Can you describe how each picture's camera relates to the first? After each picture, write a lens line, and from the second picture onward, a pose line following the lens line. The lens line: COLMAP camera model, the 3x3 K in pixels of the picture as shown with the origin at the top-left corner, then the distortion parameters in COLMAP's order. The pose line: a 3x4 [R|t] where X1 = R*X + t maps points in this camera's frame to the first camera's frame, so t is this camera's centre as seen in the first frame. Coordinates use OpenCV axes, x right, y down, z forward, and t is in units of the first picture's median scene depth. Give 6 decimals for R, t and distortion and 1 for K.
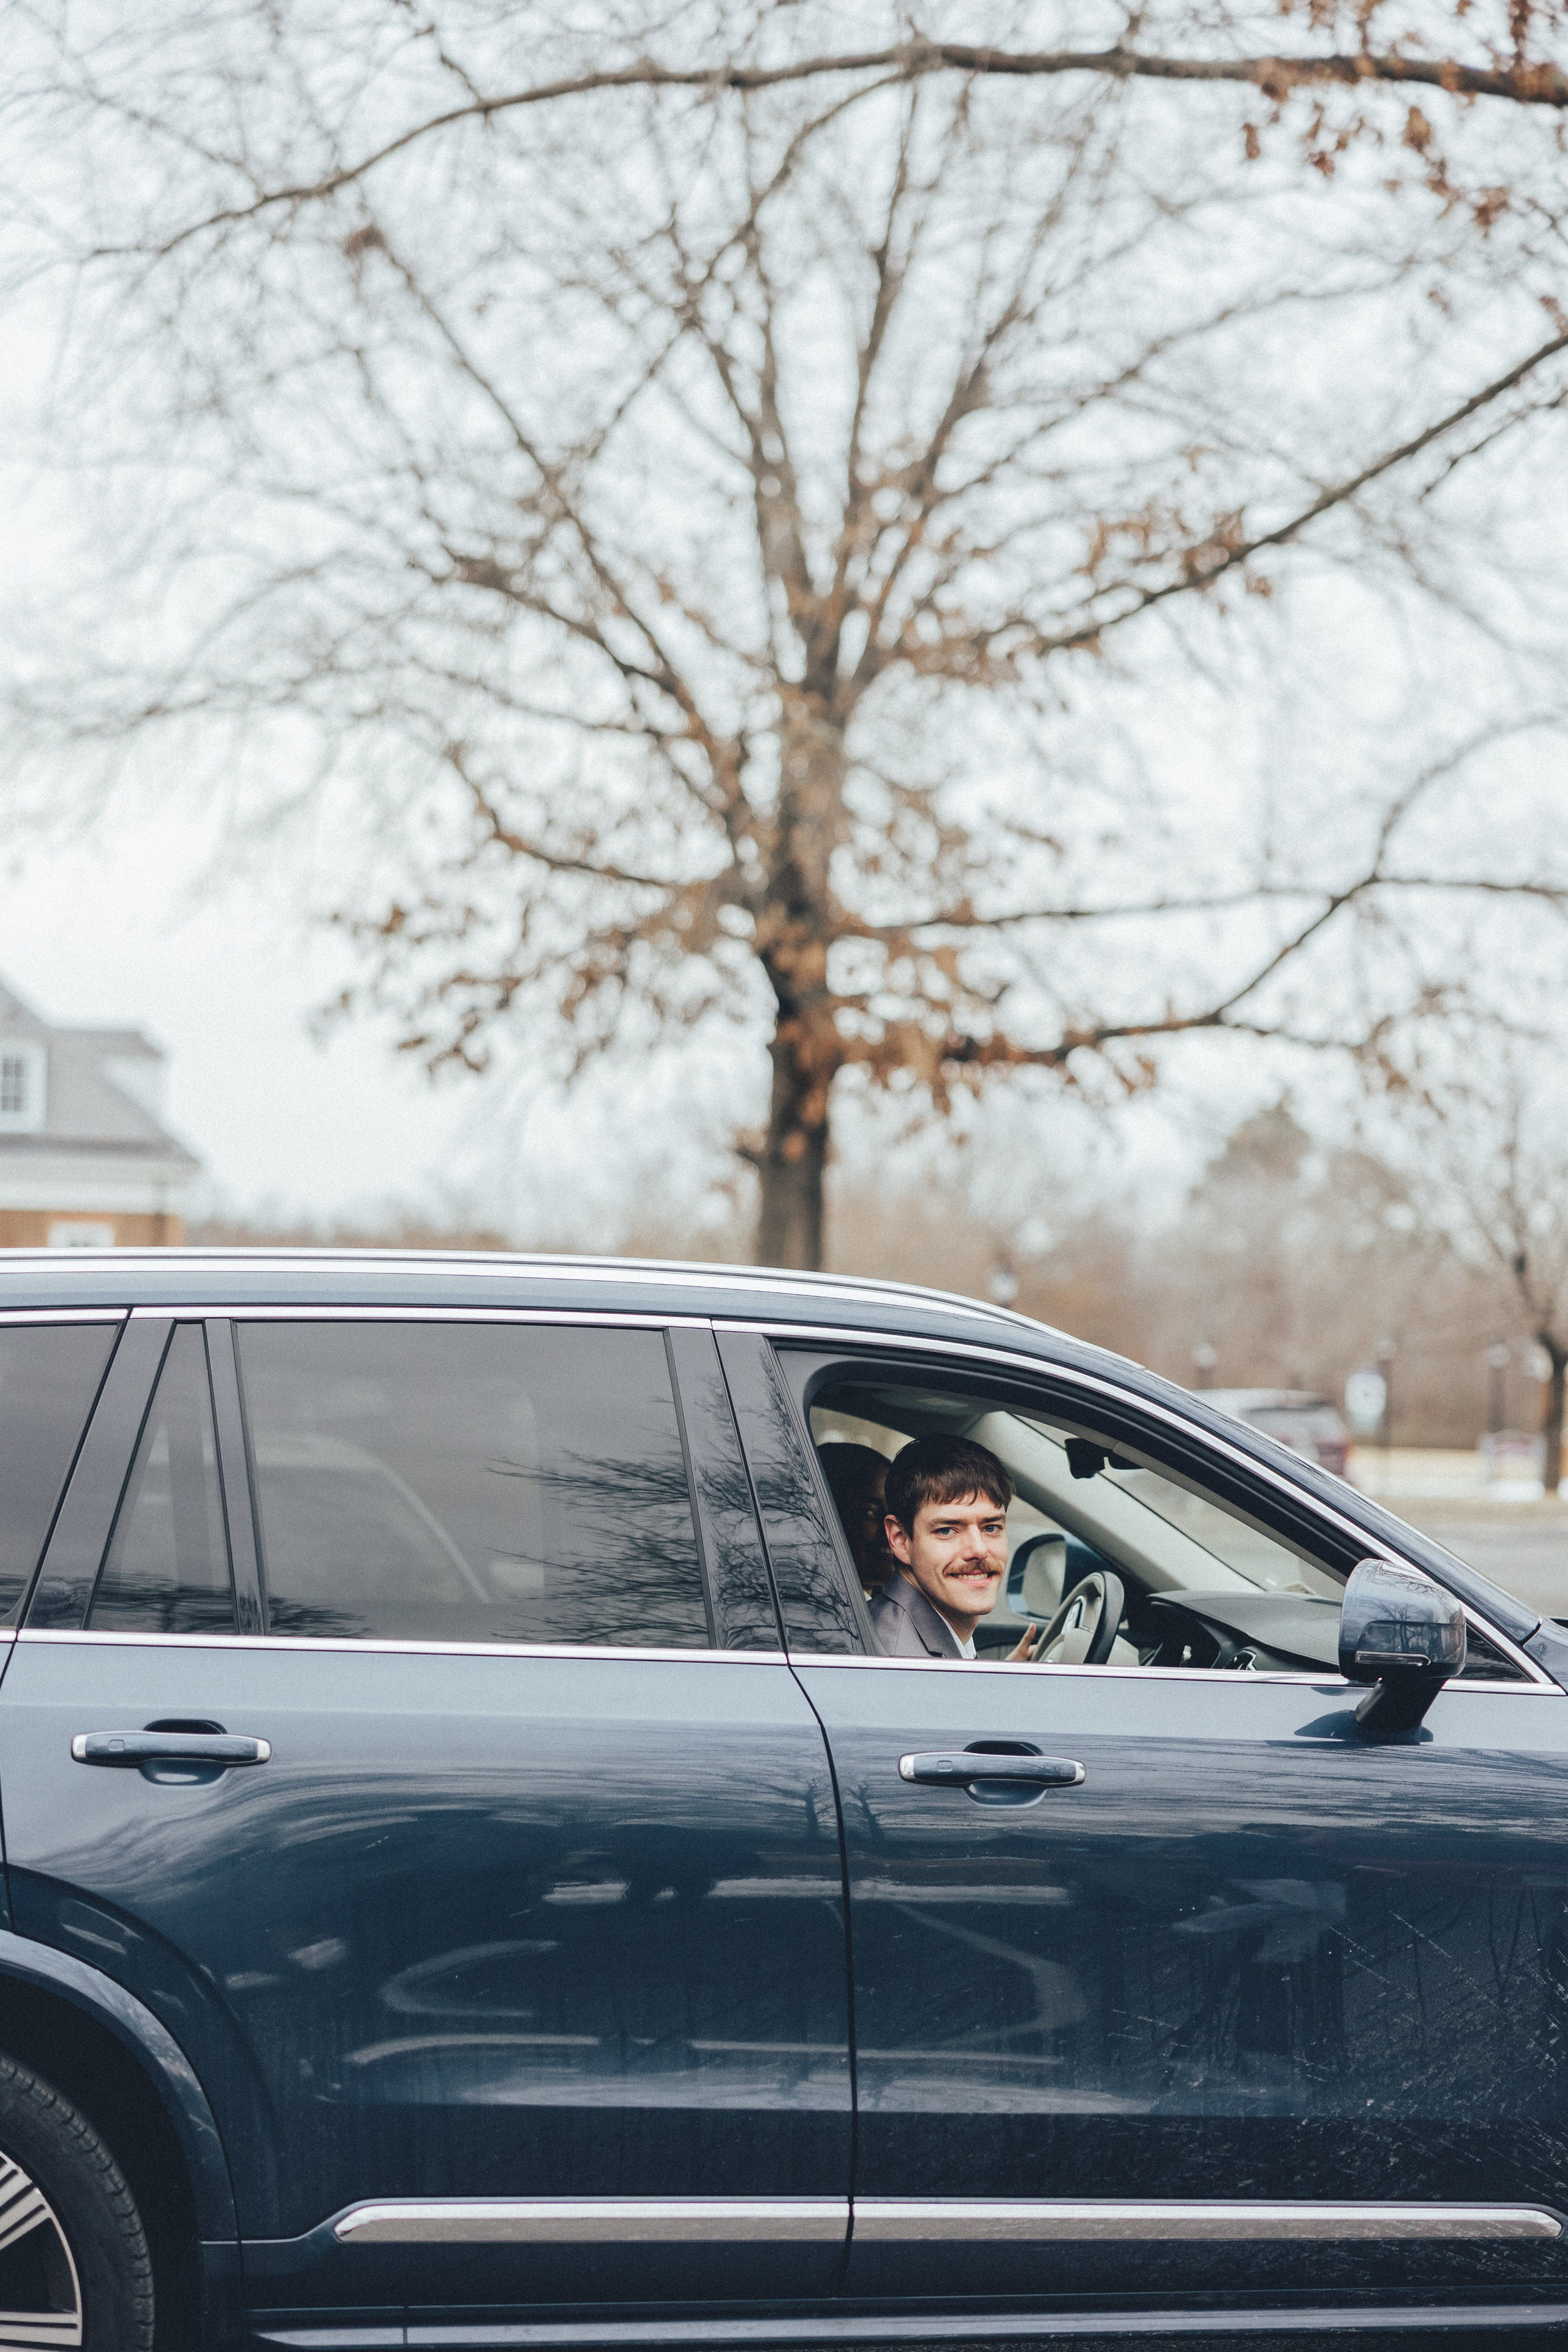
lens RADIAL K [[4657.2, 0, 784.3], [0, 4657.2, 1174.2], [0, 0, 1]] dist [0.025957, 0.000000]
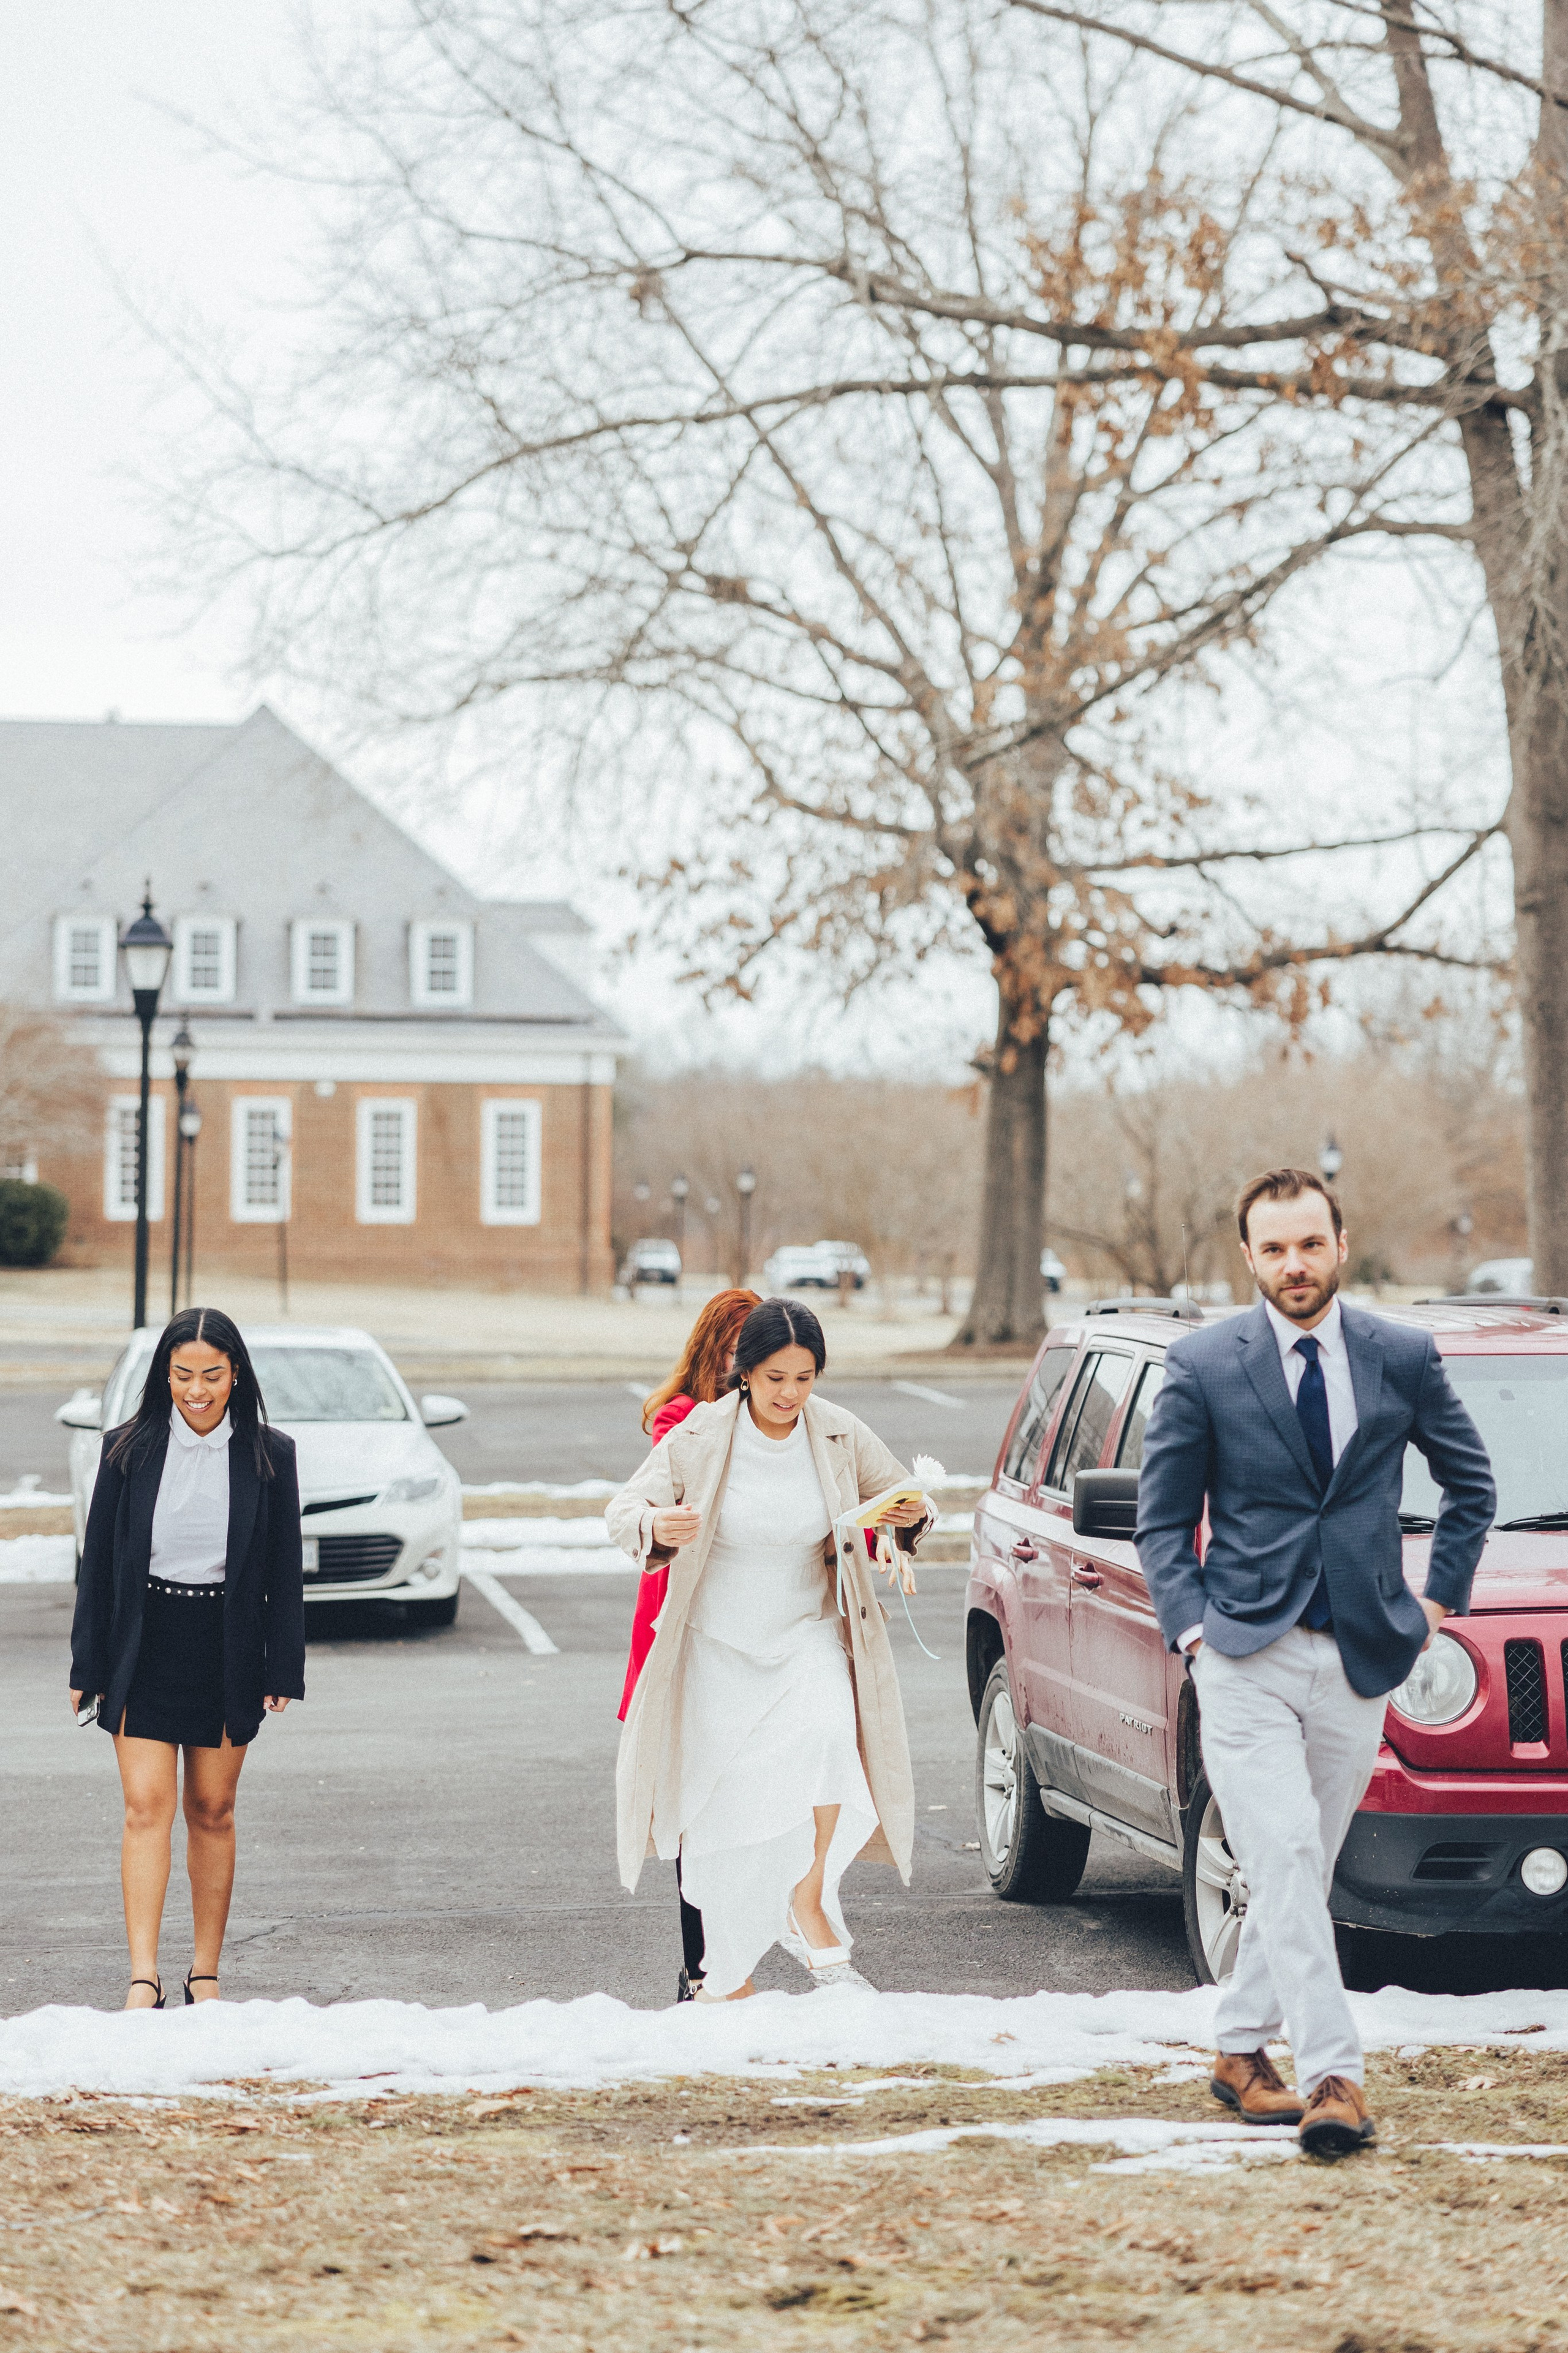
lens RADIAL K [[4658.8, 0, 783.7], [0, 4658.8, 1179.6], [0, 0, 1]] dist [0.025957, 0.000000]
pose [[0.995738, -0.014298, -0.091113, 0.049988], [0.016977, 0.999444, 0.028690, -0.010335], [0.090652, -0.030115, 0.995427, -0.169146]]
